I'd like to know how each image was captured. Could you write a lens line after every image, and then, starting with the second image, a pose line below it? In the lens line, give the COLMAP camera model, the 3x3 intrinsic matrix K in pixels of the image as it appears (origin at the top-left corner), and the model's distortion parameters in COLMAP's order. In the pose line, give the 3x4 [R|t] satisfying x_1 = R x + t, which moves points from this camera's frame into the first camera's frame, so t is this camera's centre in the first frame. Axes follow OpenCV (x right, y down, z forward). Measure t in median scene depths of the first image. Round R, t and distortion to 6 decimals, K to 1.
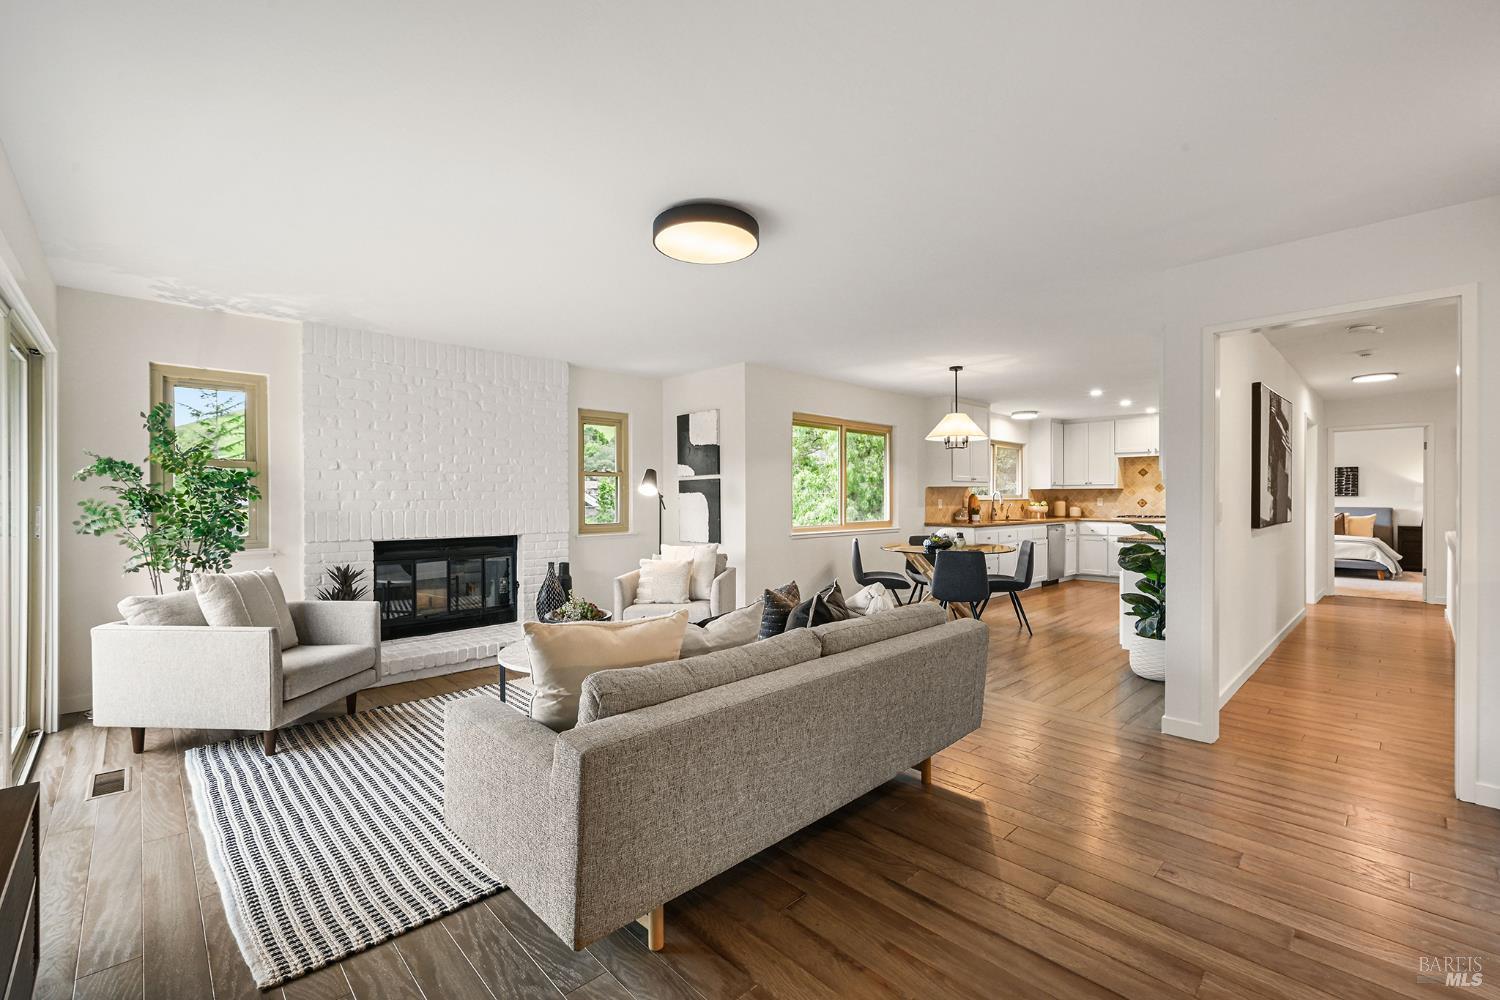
lens RADIAL K [[642.2, 0, 750.0], [0, 642.2, 500.0], [0, 0, 1]] dist [-0.000426, 0.000005]
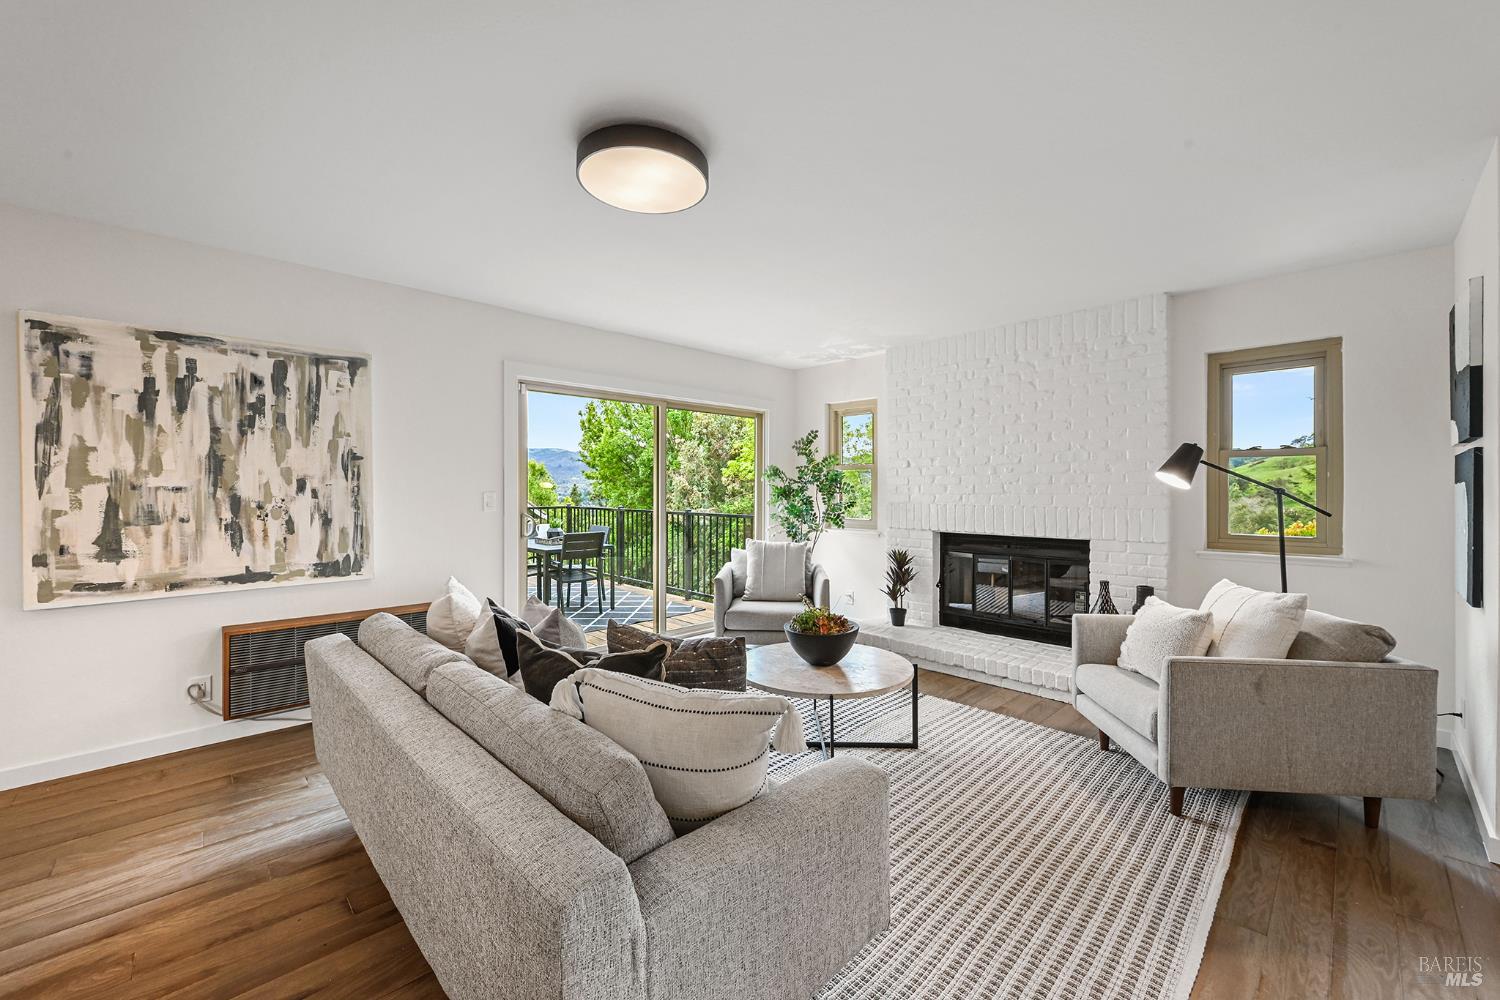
lens RADIAL K [[587.9, 0, 750.0], [0, 587.9, 500.0], [0, 0, 1]] dist [-0.000053, 0.000067]
pose [[0.013256, 0.022432, -0.999660, 0.340782], [0.001961, 0.999746, 0.022459, -0.010428], [0.999910, -0.002258, 0.013209, 0.559721]]
